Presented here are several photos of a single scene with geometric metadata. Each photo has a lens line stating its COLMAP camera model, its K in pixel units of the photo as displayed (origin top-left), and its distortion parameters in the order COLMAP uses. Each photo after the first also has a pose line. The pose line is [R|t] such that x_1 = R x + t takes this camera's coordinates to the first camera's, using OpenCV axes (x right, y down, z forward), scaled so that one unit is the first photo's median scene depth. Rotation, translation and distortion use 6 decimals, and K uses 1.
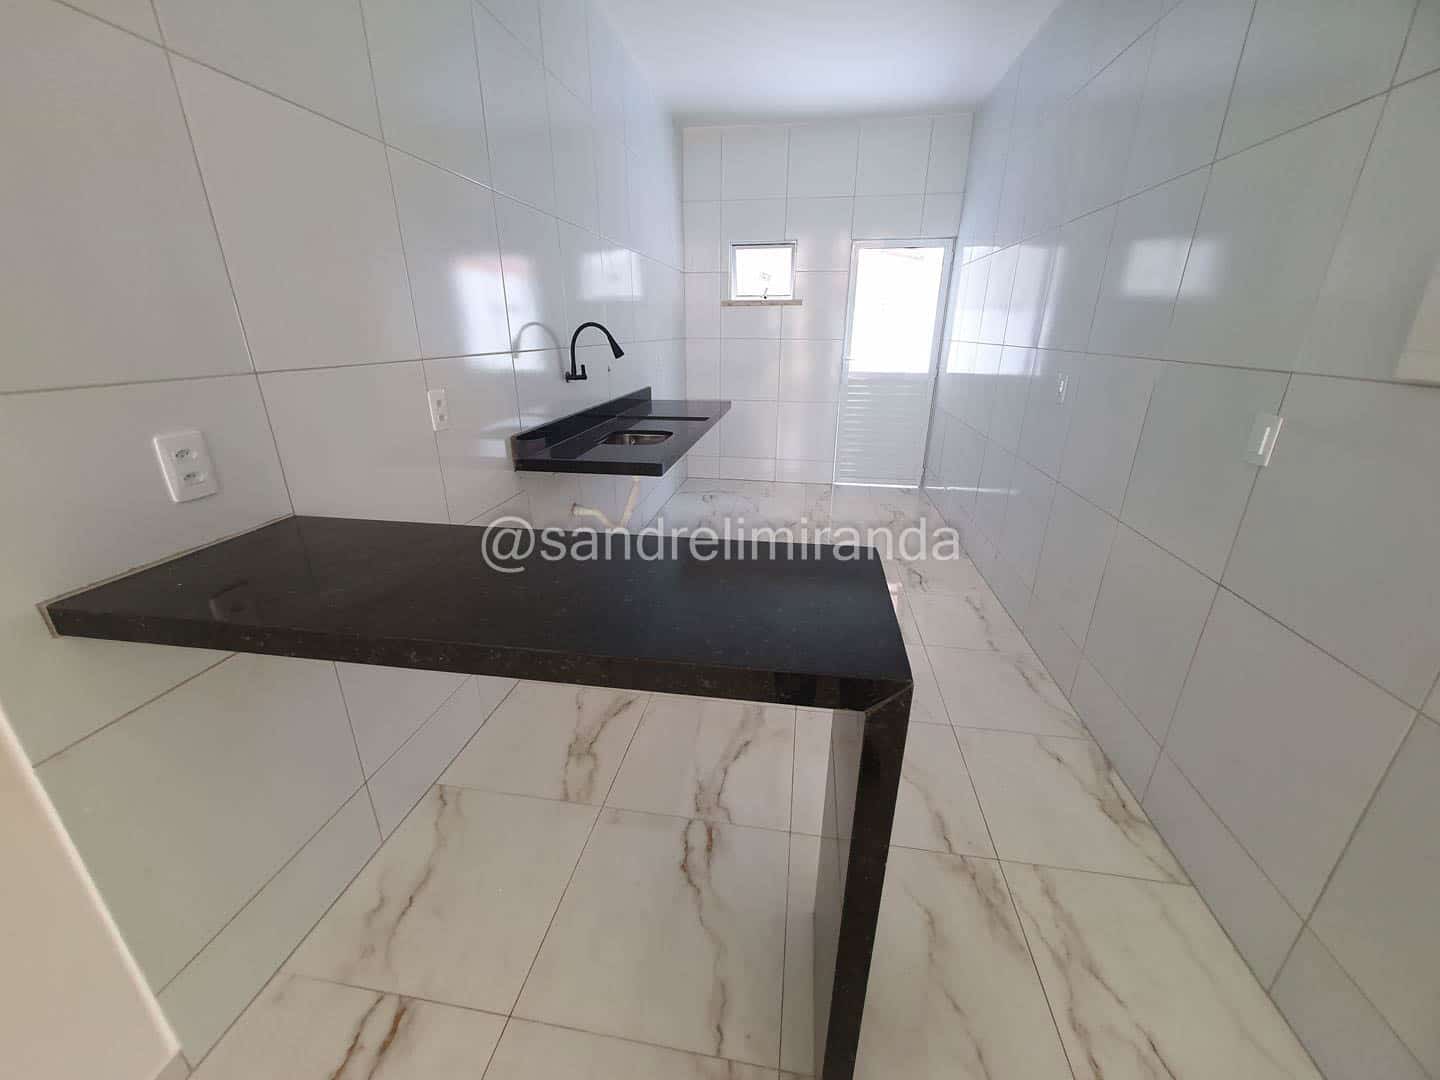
lens RADIAL K [[570.6, 0, 720.0], [0, 570.6, 540.0], [0, 0, 1]] dist [0.005084, -0.000362]
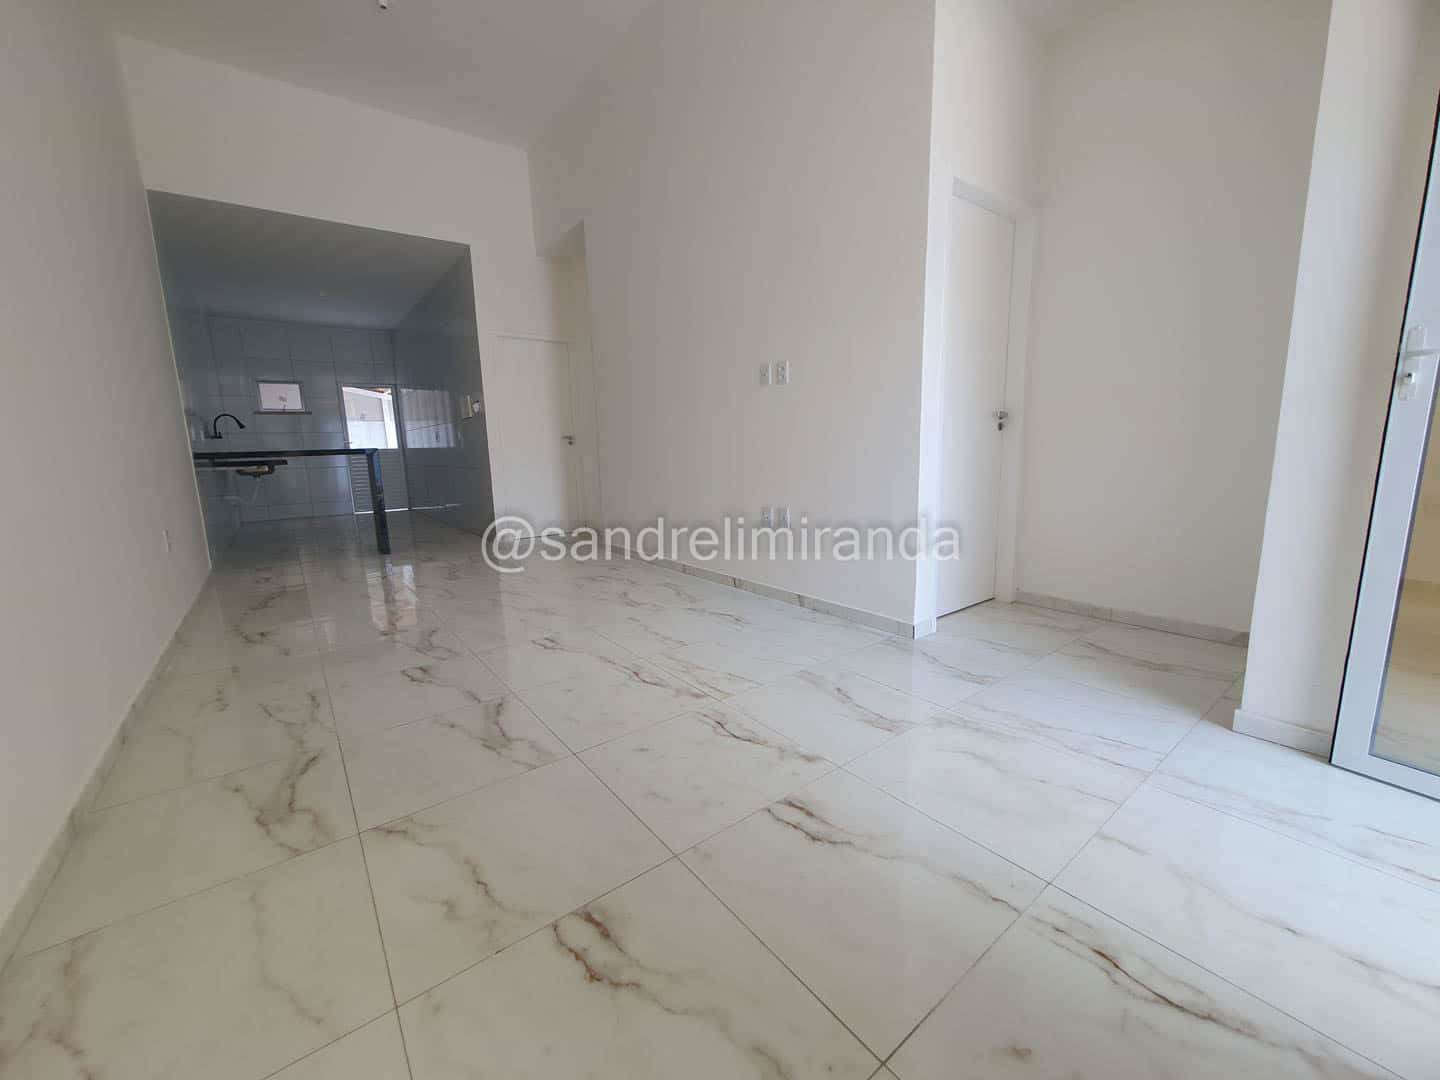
lens RADIAL K [[571.1, 0, 720.0], [0, 571.1, 540.0], [0, 0, 1]] dist [0.002630, 0.000099]
pose [[0.682919, -0.131984, 0.718472, -0.327244], [0.275994, 0.957260, -0.086487, 0.477549], [-0.676349, 0.257357, 0.690158, -1.010647]]
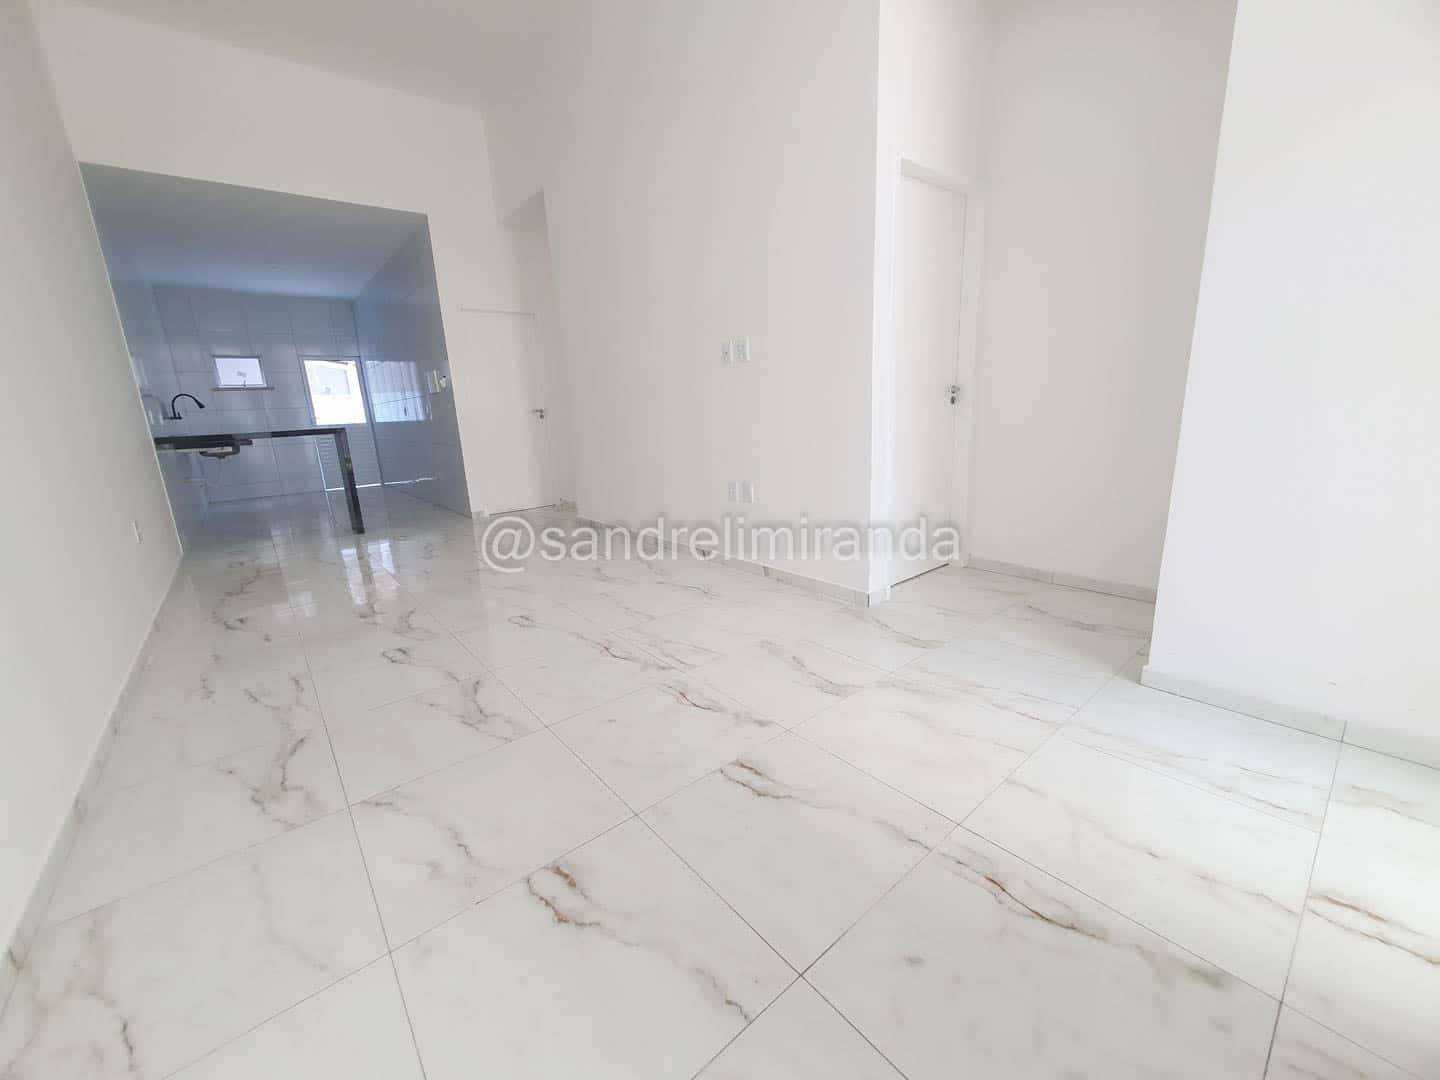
lens RADIAL K [[570.6, 0, 720.0], [0, 570.6, 540.0], [0, 0, 1]] dist [0.005084, -0.000362]
pose [[0.656218, -0.197419, 0.728288, -0.330569], [0.303384, 0.952749, -0.015098, 0.470128], [-0.690895, 0.230859, 0.685104, -1.044224]]
